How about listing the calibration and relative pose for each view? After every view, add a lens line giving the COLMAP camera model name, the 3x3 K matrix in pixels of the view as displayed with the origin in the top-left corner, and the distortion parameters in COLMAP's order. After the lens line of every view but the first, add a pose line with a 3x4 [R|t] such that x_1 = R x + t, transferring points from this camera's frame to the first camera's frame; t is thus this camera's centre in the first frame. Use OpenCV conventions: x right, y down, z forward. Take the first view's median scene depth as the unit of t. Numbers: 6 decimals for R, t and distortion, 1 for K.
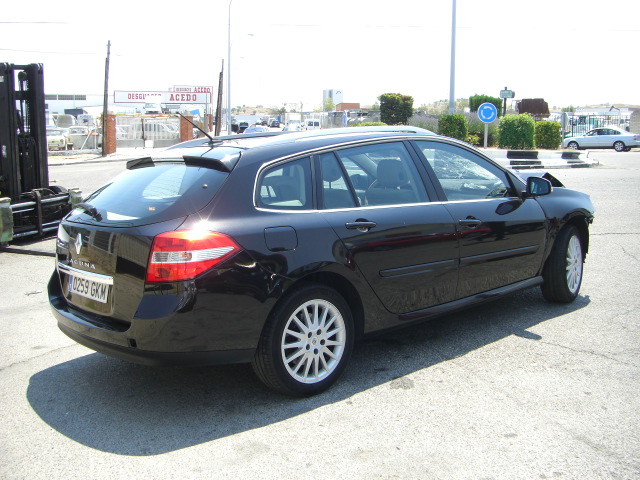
lens RADIAL K [[720.8, 0, 316.8], [0, 720.8, 238.6], [0, 0, 1]] dist [-0.159591, 0.000000]
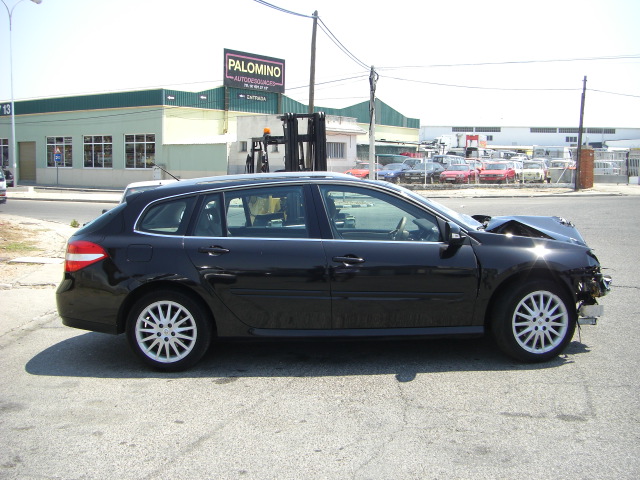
lens RADIAL K [[720.8, 0, 315.0], [0, 720.8, 238.9], [0, 0, 1]] dist [-0.159591, 0.000000]
pose [[0.733166, 0.071593, -0.676271, 0.883452], [-0.101730, 0.994800, -0.004974, -0.042685], [0.672398, 0.072444, 0.736636, 0.146676]]
